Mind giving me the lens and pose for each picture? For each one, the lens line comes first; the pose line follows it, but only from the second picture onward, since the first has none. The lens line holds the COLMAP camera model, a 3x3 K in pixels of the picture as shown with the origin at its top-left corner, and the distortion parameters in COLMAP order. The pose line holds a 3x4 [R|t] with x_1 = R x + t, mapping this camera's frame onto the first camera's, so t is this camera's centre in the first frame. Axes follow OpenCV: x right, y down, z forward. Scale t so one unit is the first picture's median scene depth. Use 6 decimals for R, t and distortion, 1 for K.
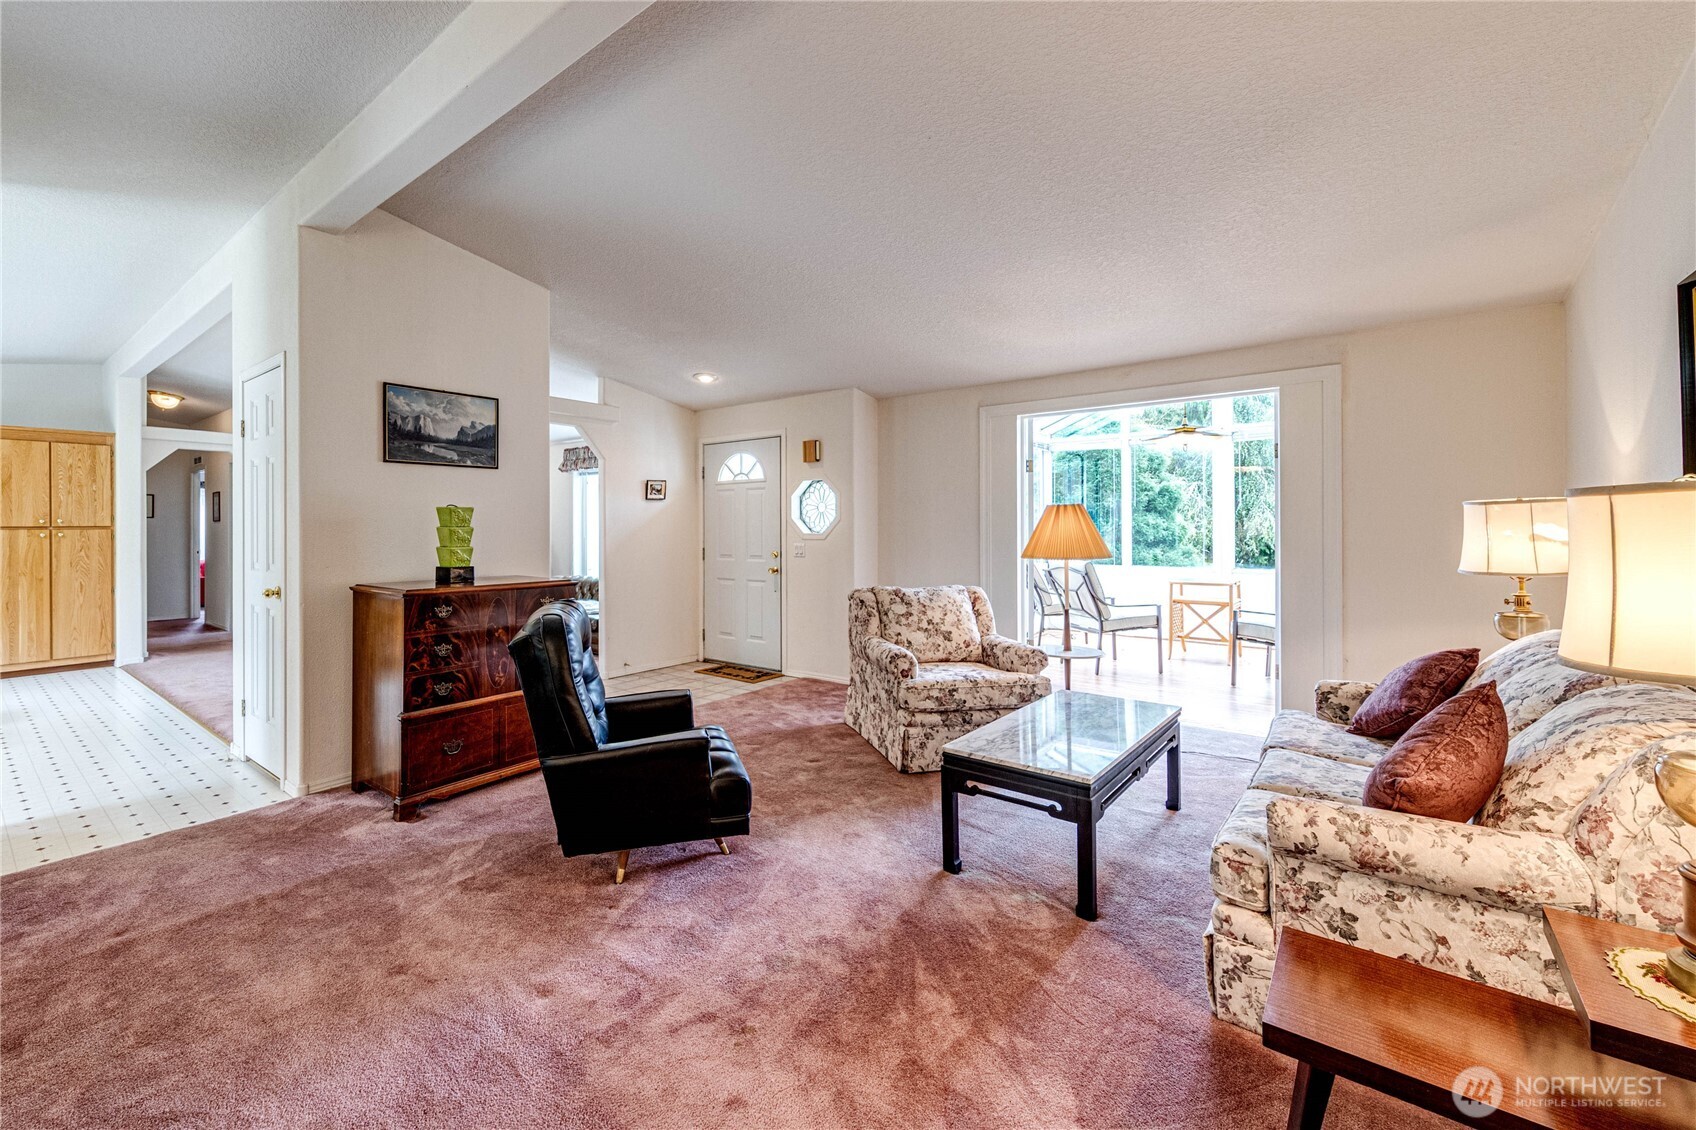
lens RADIAL K [[704.9, 0, 755.9], [0, 704.9, 525.6], [0, 0, 1]] dist [-0.004301, -0.000433]
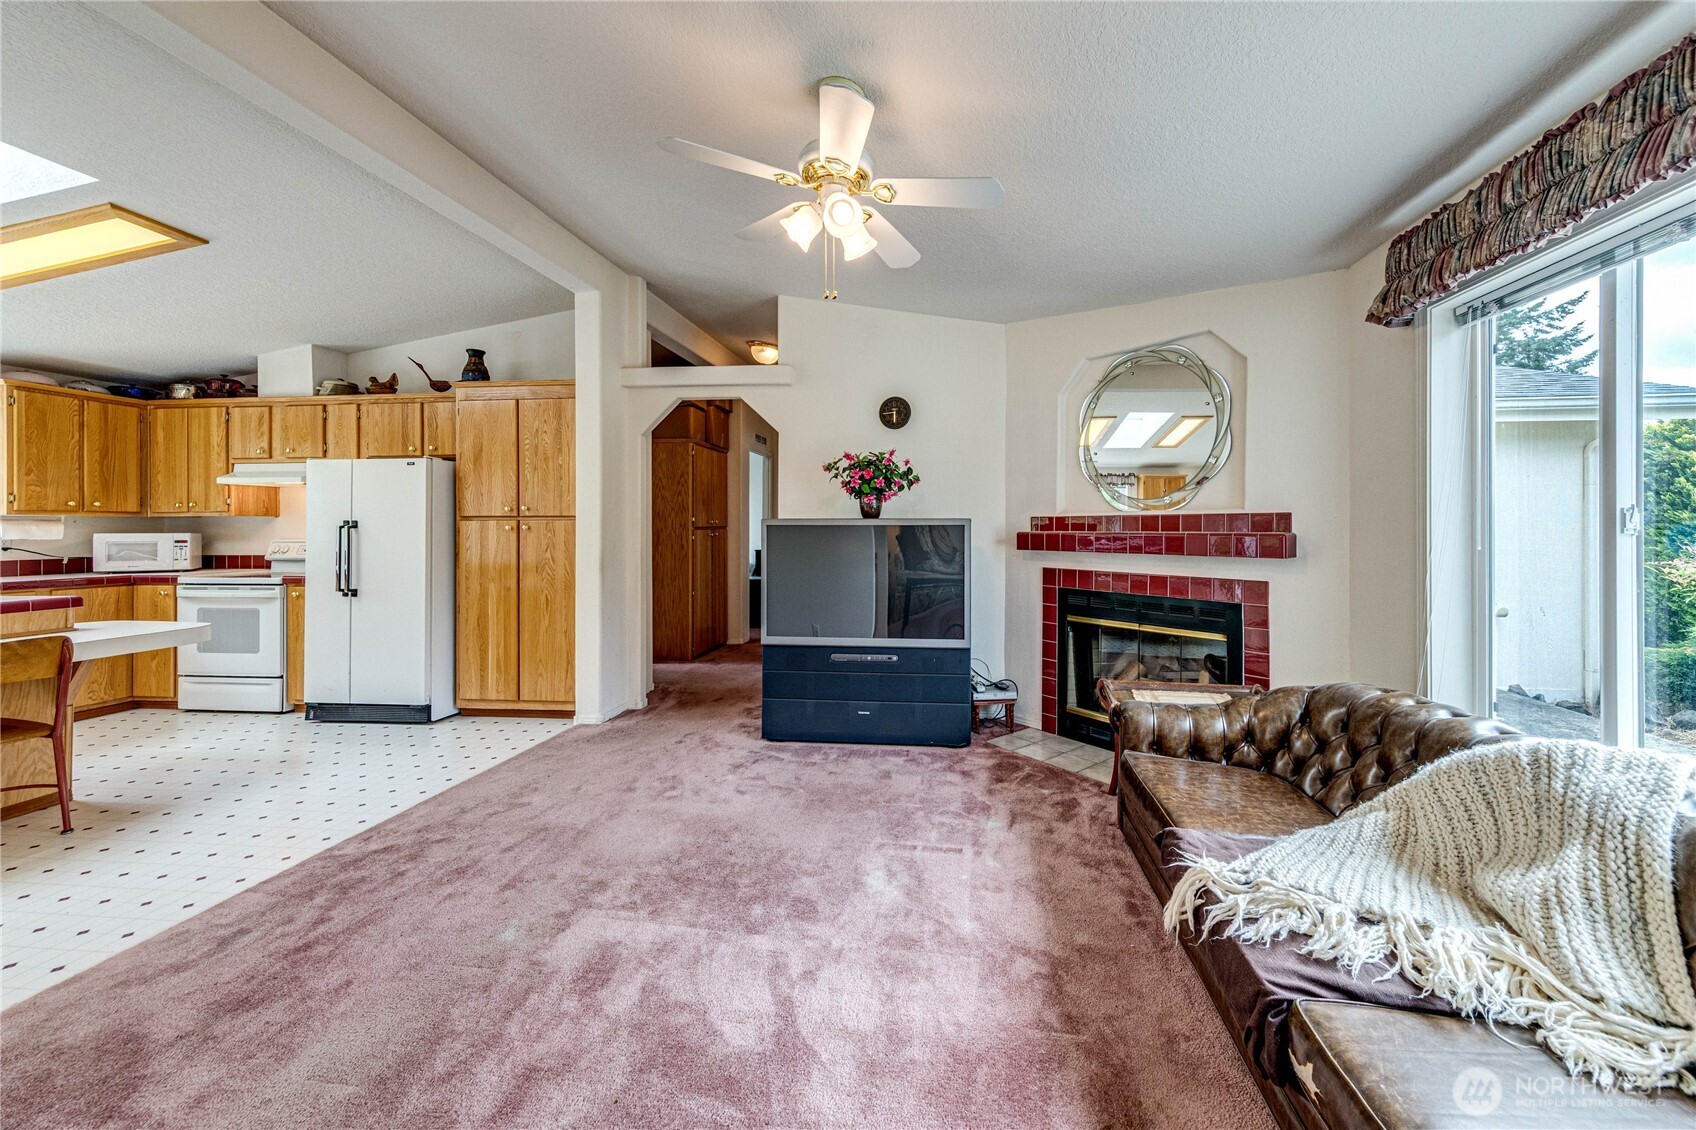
lens RADIAL K [[647.8, 0, 907.1], [0, 647.8, 527.4], [0, 0, 1]] dist [0.002192, -0.000240]
pose [[0.570868, -0.000427, -0.821041, -0.230669], [0.000384, 1.000000, -0.000253, 0.013421], [0.821041, -0.000171, 0.570868, 0.950703]]
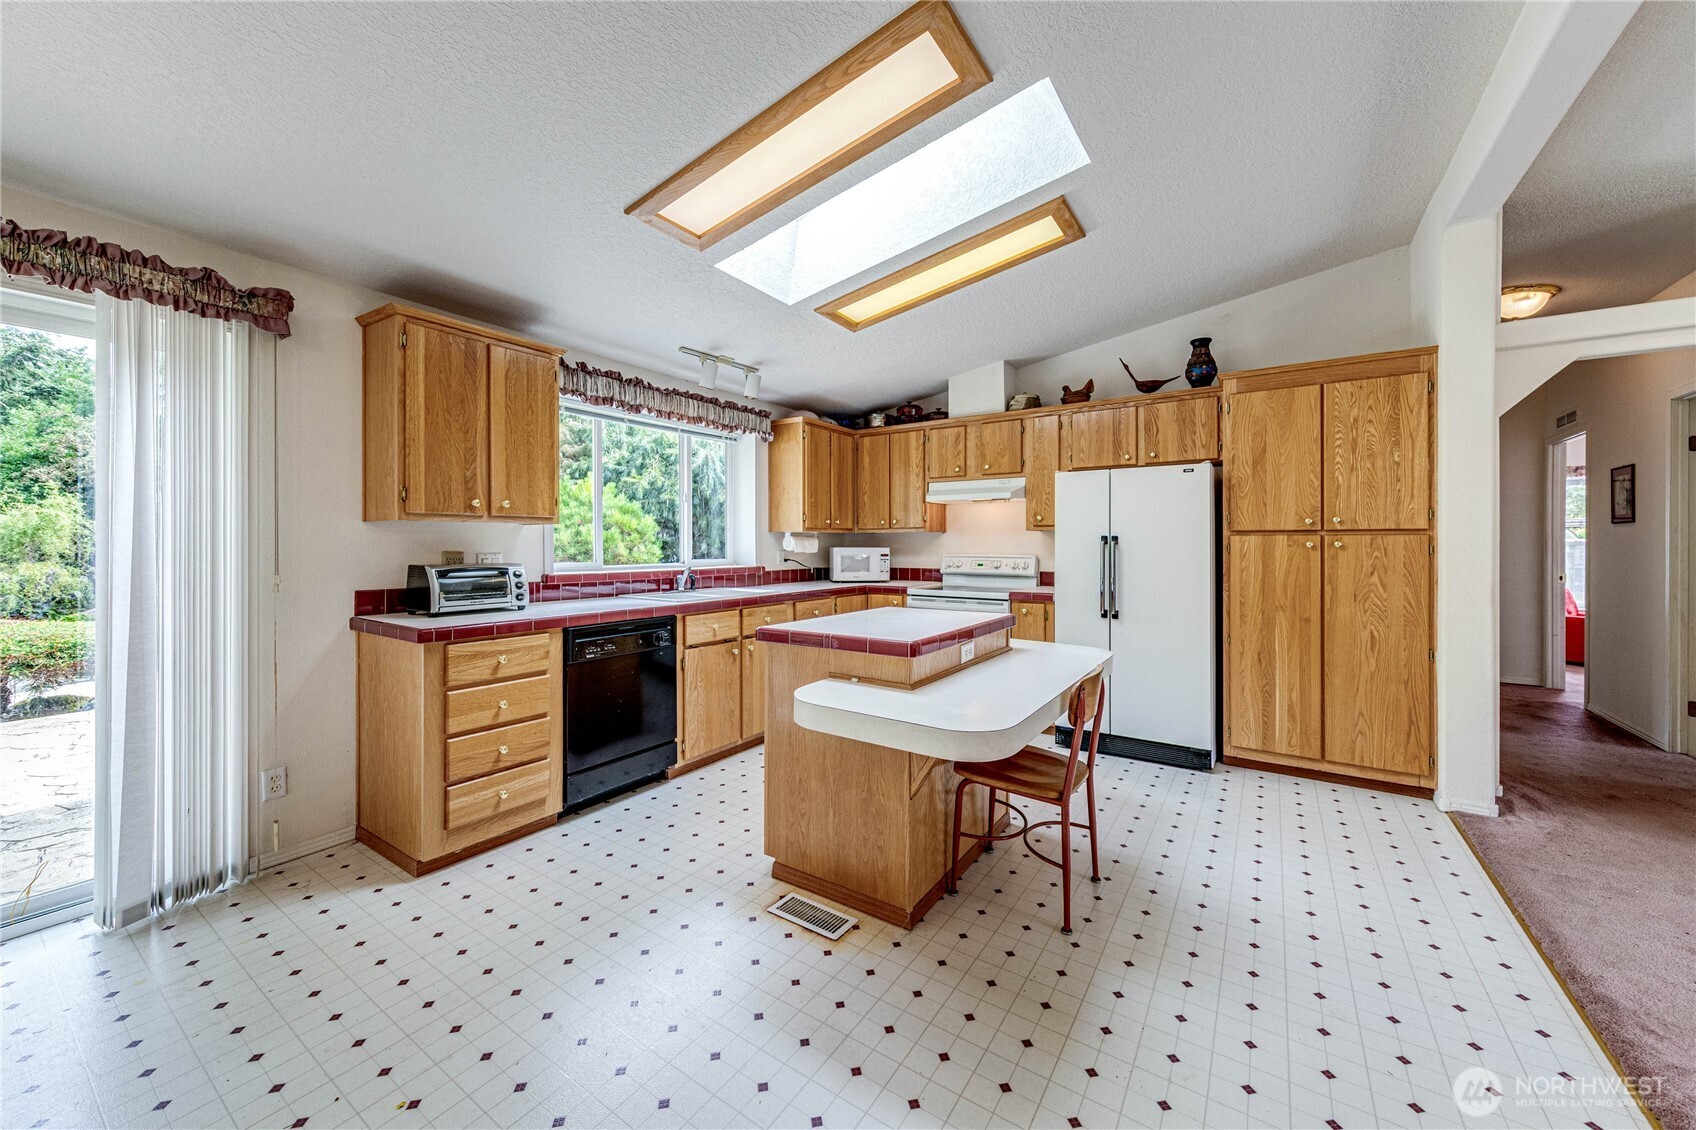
lens RADIAL K [[628.6, 0, 851.7], [0, 628.6, 542.5], [0, 0, 1]] dist [0.007912, -0.000555]
pose [[0.110634, 0.002746, -0.993857, -0.532703], [-0.001410, 0.999996, 0.002606, 0.010922], [0.993860, 0.001113, 0.110638, 0.558597]]
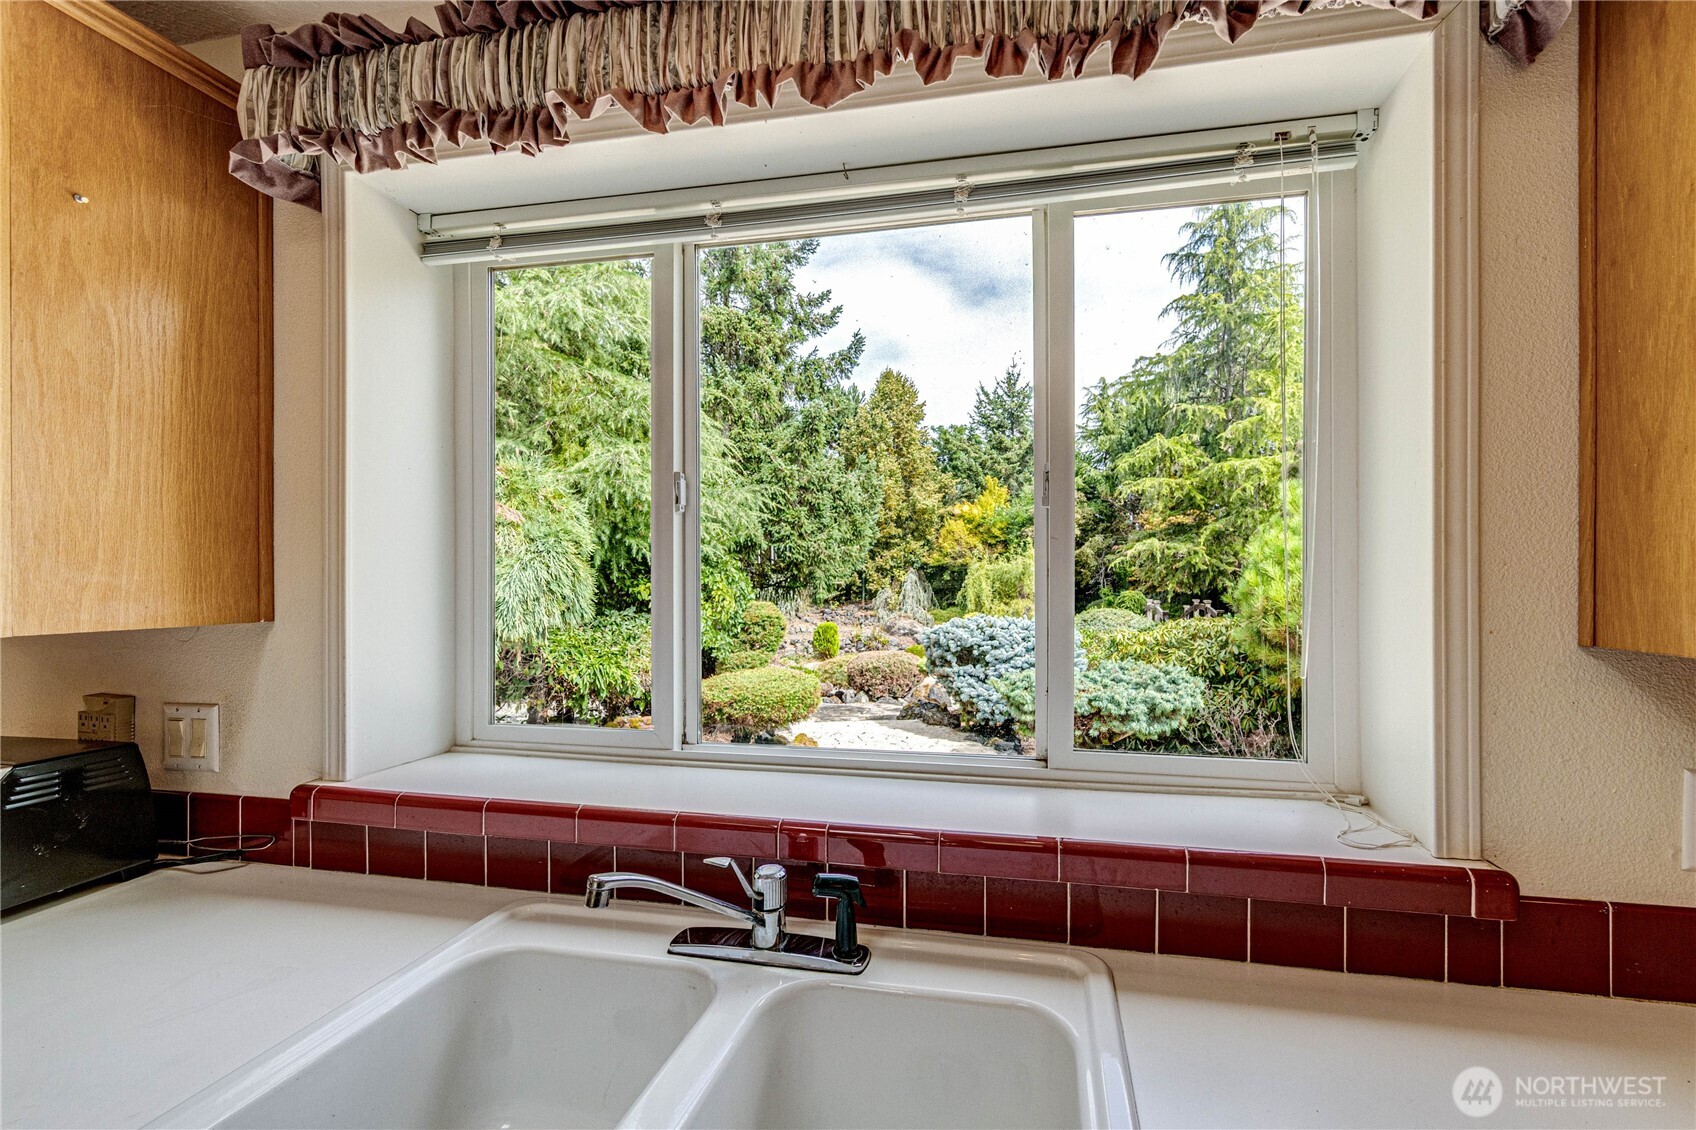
lens RADIAL K [[700.1, 0, 896.2], [0, 700.1, 585.2], [0, 0, 1]] dist [0.005870, -0.000604]
pose [[-0.881838, 0.006896, -0.471501, -1.135143], [0.002432, 0.999946, 0.010076, -0.012441], [0.471545, 0.007738, -0.881808, 0.597767]]
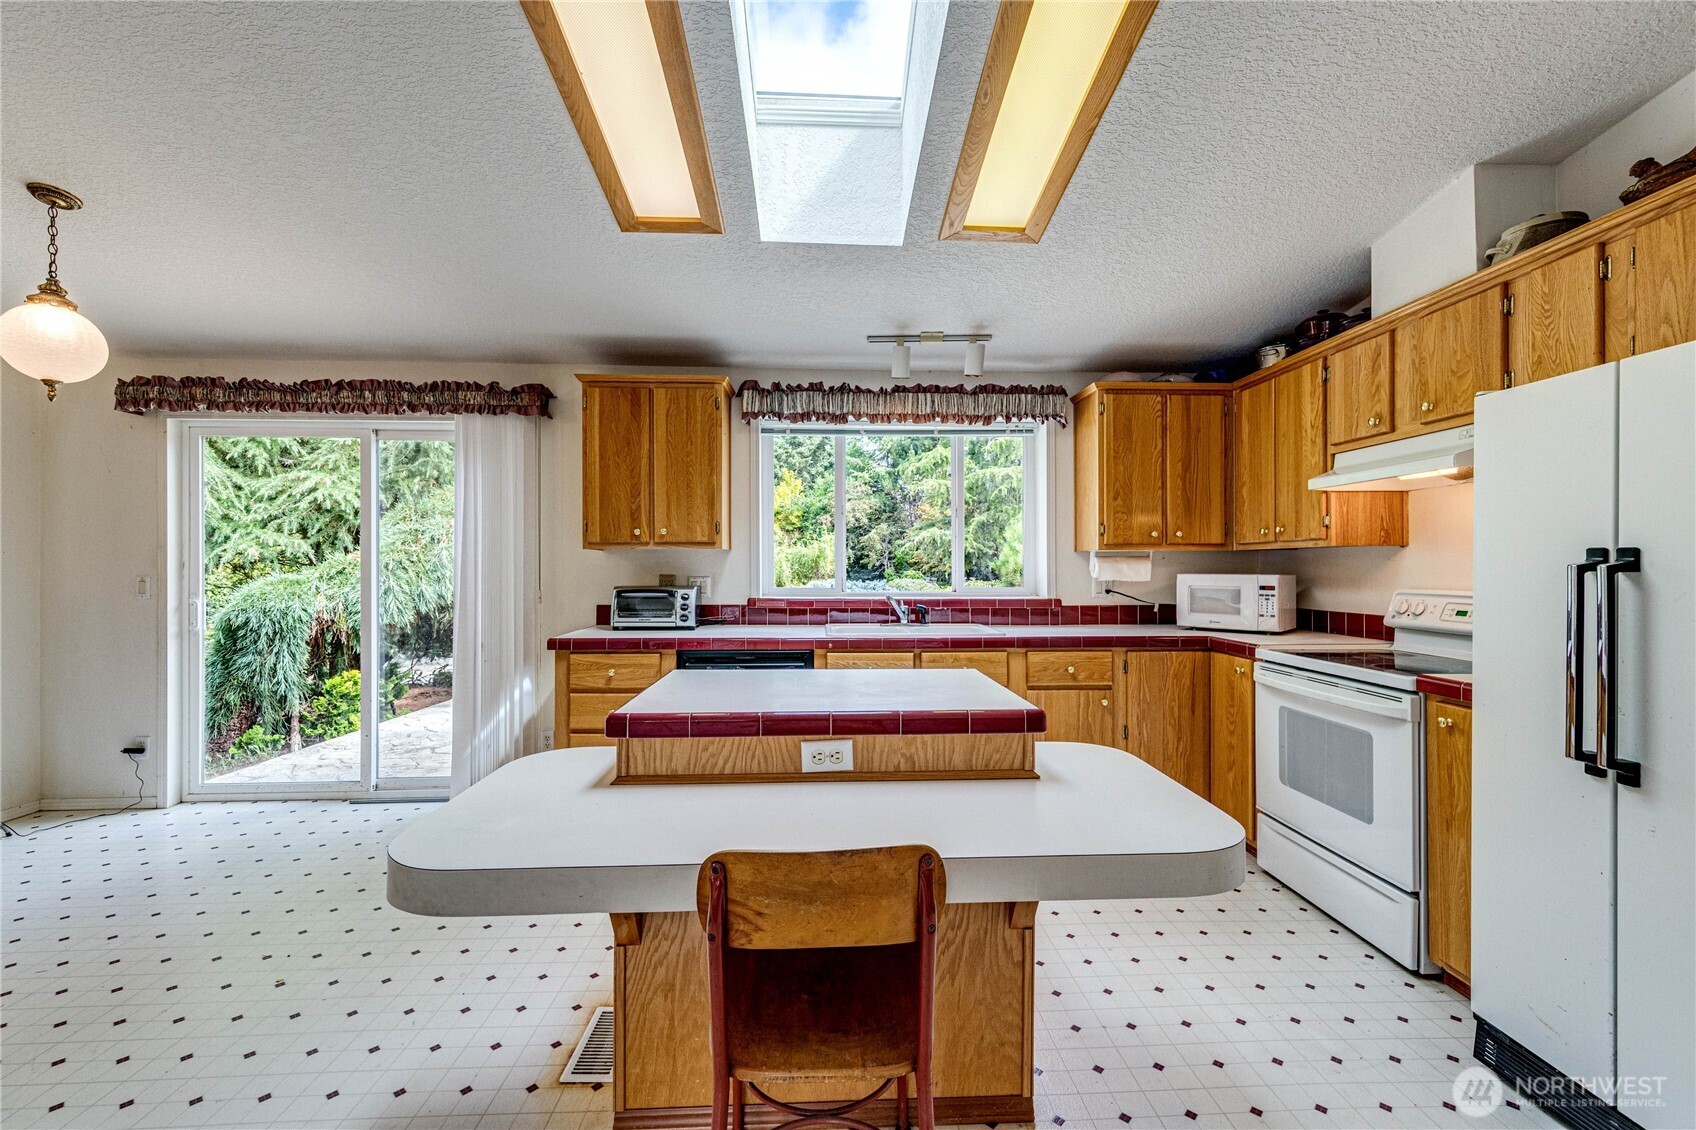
lens RADIAL K [[700.1, 0, 851.6], [0, 700.1, 564.0], [0, 0, 1]] dist [0.005870, -0.000604]
pose [[-0.735095, 0.002134, -0.677961, -0.746637], [0.003035, 0.999995, -0.000143, 0.010715], [0.677957, -0.002163, -0.735098, 0.863633]]
